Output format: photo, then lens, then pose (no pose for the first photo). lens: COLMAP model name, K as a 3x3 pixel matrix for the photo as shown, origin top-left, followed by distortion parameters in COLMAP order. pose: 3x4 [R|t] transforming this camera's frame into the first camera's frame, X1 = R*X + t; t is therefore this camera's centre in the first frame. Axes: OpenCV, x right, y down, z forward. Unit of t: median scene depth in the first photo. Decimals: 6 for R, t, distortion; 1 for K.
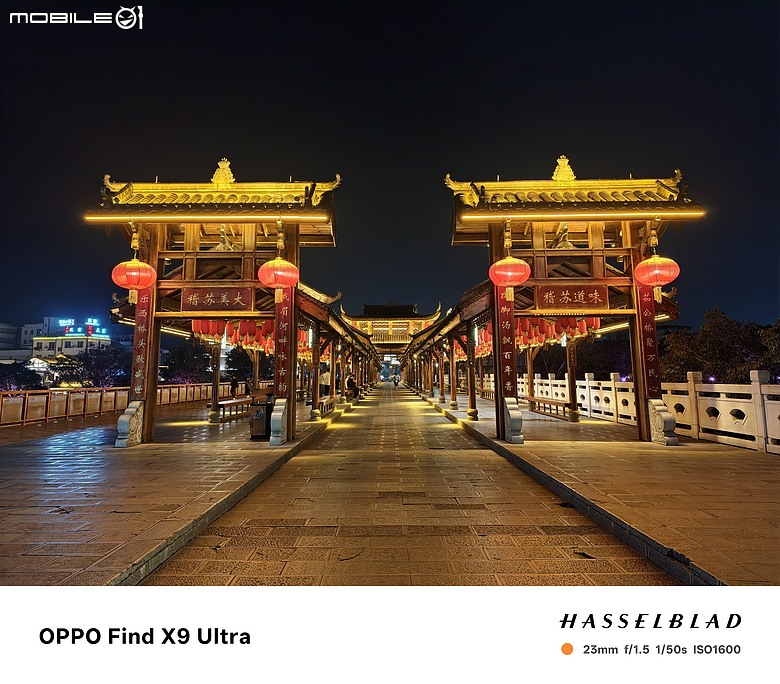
lens RADIAL K [[548.0, 0, 385.8], [0, 548.0, 291.0], [0, 0, 1]] dist [0.061341, -0.102714]
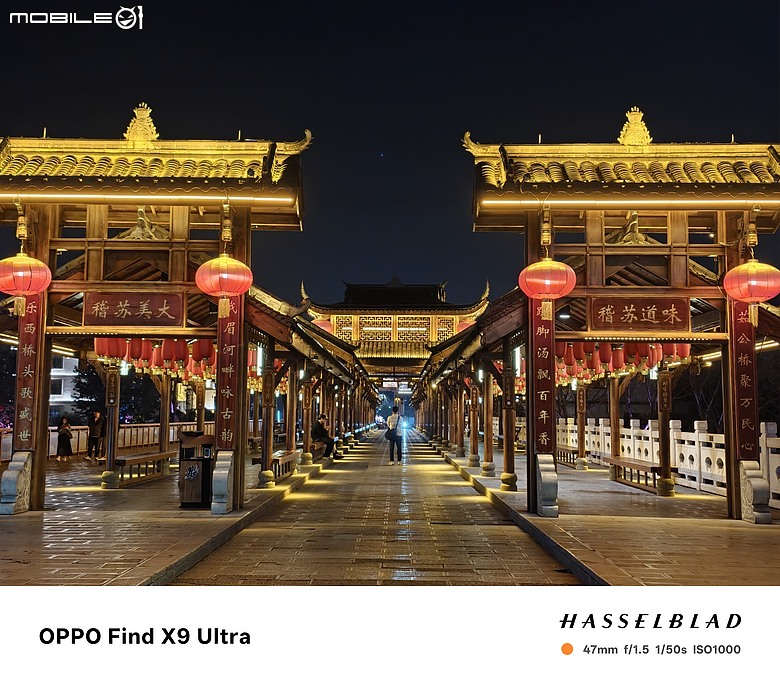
lens RADIAL K [[1121.2, 0, 389.1], [0, 1121.2, 285.0], [0, 0, 1]] dist [0.078336, -0.045499]
pose [[0.999880, 0.015440, -0.001422, 0.020134], [-0.015377, 0.999202, 0.036868, -0.072803], [0.001990, -0.036842, 0.999319, -0.426504]]
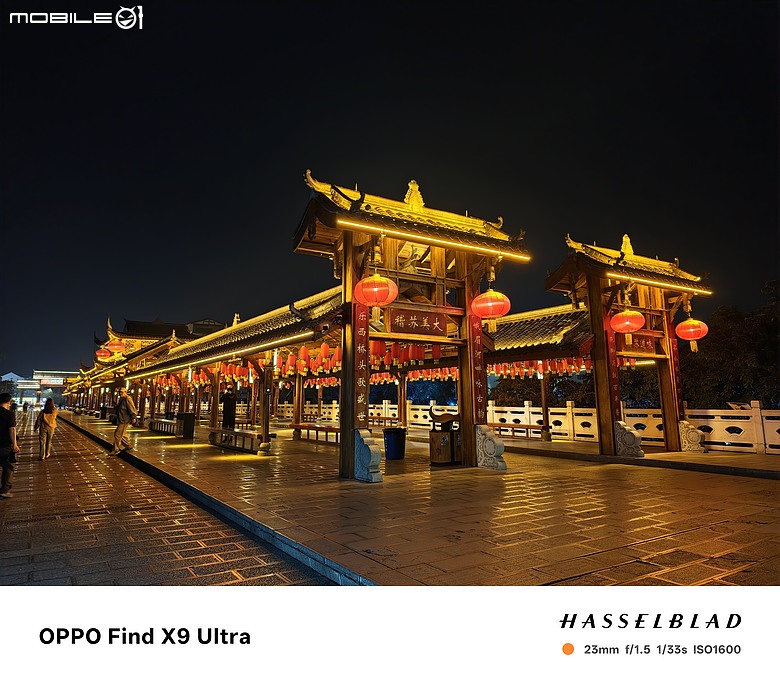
lens RADIAL K [[548.0, 0, 385.8], [0, 548.0, 291.0], [0, 0, 1]] dist [0.061341, -0.102714]
pose [[0.842065, 0.111972, 0.527626, -0.863020], [-0.087193, 0.993607, -0.071705, 0.033368], [-0.532283, 0.014375, 0.846445, 0.199673]]
